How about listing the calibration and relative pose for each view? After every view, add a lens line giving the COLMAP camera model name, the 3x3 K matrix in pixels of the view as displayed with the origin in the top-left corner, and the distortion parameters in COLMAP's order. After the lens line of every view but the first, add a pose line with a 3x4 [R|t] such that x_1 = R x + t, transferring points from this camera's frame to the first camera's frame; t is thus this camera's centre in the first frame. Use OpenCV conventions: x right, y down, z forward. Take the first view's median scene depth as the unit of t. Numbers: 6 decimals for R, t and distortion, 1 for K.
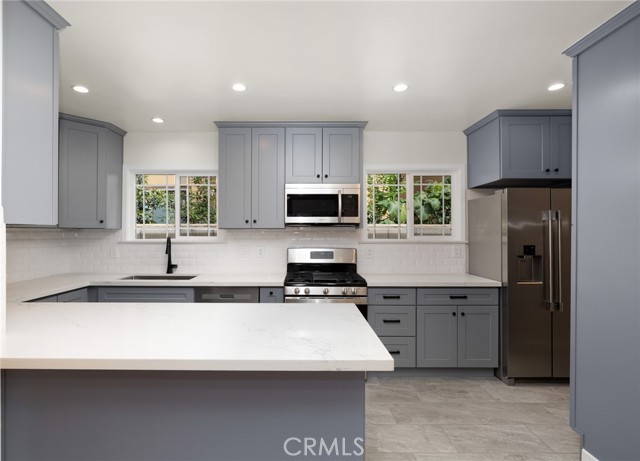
lens RADIAL K [[323.6, 0, 294.4], [0, 323.6, 230.9], [0, 0, 1]] dist [-0.003721, -0.001933]
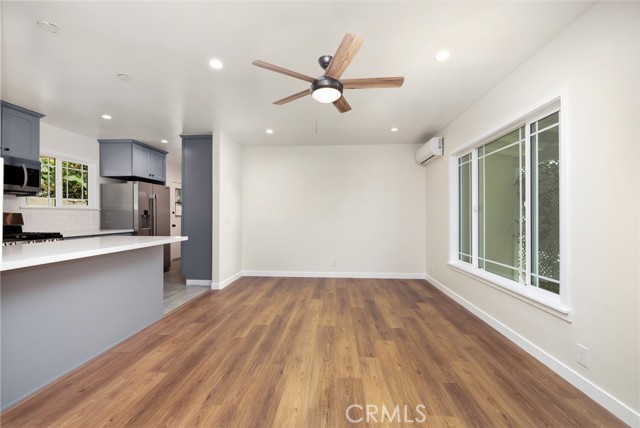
lens RADIAL K [[268.3, 0, 320.5], [0, 268.3, 214.8], [0, 0, 1]] dist [-0.001176, -0.000025]
pose [[0.047695, 0.003683, 0.998855, -0.791573], [-0.007008, 0.999970, -0.003352, 0.060402], [-0.998837, -0.006841, 0.047719, -0.165956]]
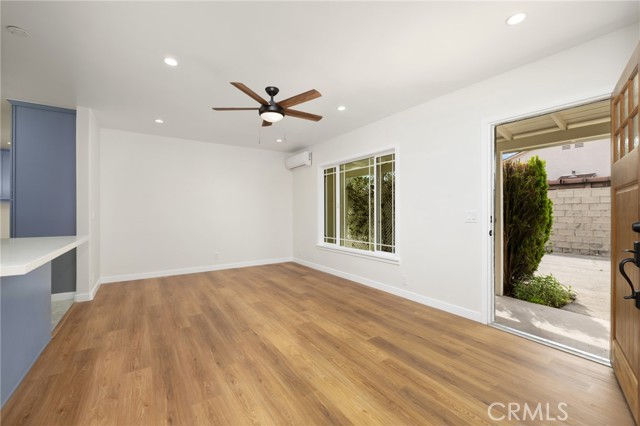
lens RADIAL K [[268.3, 0, 322.3], [0, 268.3, 210.3], [0, 0, 1]] dist [-0.001176, -0.000025]
pose [[-0.573003, 0.001633, 0.819552, -0.924201], [-0.004590, 0.999976, -0.005201, 0.062616], [-0.819541, -0.006742, -0.572981, 0.225255]]
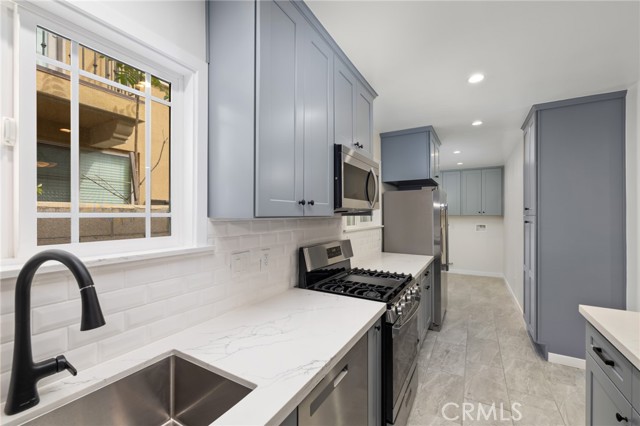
lens RADIAL K [[272.7, 0, 323.8], [0, 272.7, 214.4], [0, 0, 1]] dist [0.003137, 0.000118]
pose [[0.466638, 0.002636, 0.884445, -0.495594], [-0.008532, 0.999962, 0.001522, -0.011903], [-0.884407, -0.008256, 0.466643, 0.769184]]
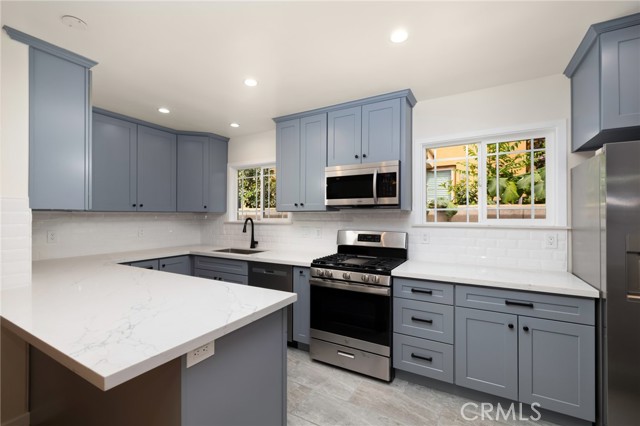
lens RADIAL K [[272.7, 0, 321.6], [0, 272.7, 213.8], [0, 0, 1]] dist [0.003137, 0.000118]
pose [[0.878914, -0.003952, -0.476964, 0.365969], [0.003904, 0.999992, -0.001093, 0.002740], [0.476965, -0.000901, 0.878922, 0.226644]]
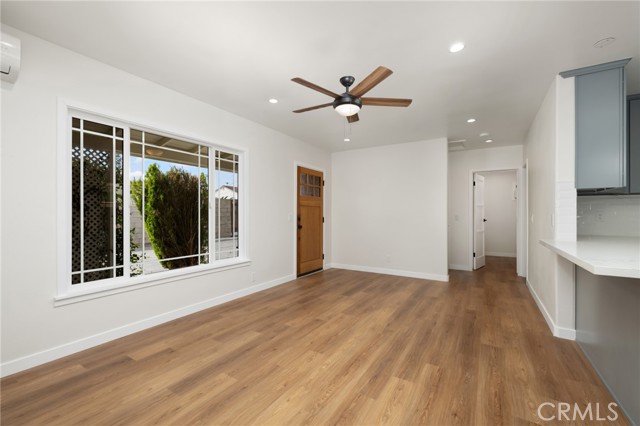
lens RADIAL K [[268.3, 0, 320.4], [0, 268.3, 213.2], [0, 0, 1]] dist [-0.001176, -0.000025]
pose [[-0.519125, -0.008695, -0.854654, 0.624846], [-0.000991, 0.999954, -0.009571, 0.065824], [0.854698, -0.004122, -0.519109, 0.200662]]
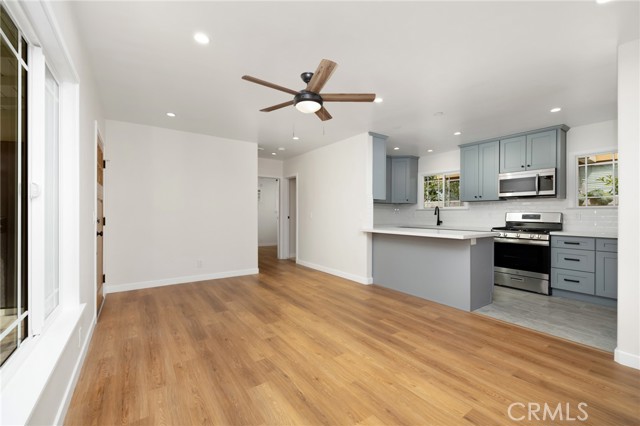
lens RADIAL K [[268.3, 0, 318.8], [0, 268.3, 212.3], [0, 0, 1]] dist [-0.001176, -0.000025]
pose [[0.580809, -0.003206, -0.814034, 0.557947], [0.000848, 0.999994, -0.003333, 0.059905], [0.814039, 0.001246, 0.580808, -0.577943]]
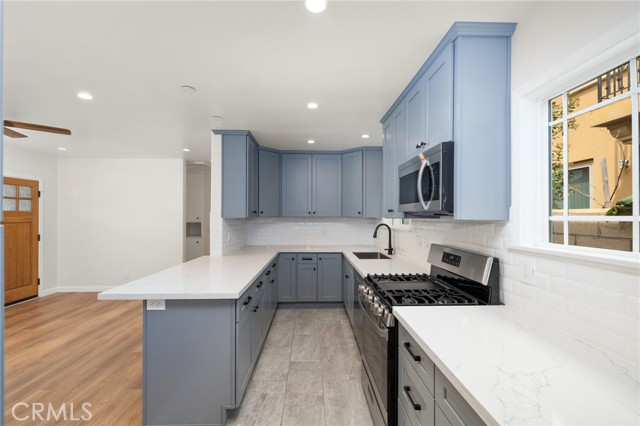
lens RADIAL K [[272.7, 0, 316.9], [0, 272.7, 213.2], [0, 0, 1]] dist [0.003137, 0.000118]
pose [[0.037383, -0.007366, -0.999274, 0.662534], [0.004804, 0.999963, -0.007191, -0.017789], [0.999289, -0.004532, 0.037417, 0.743126]]
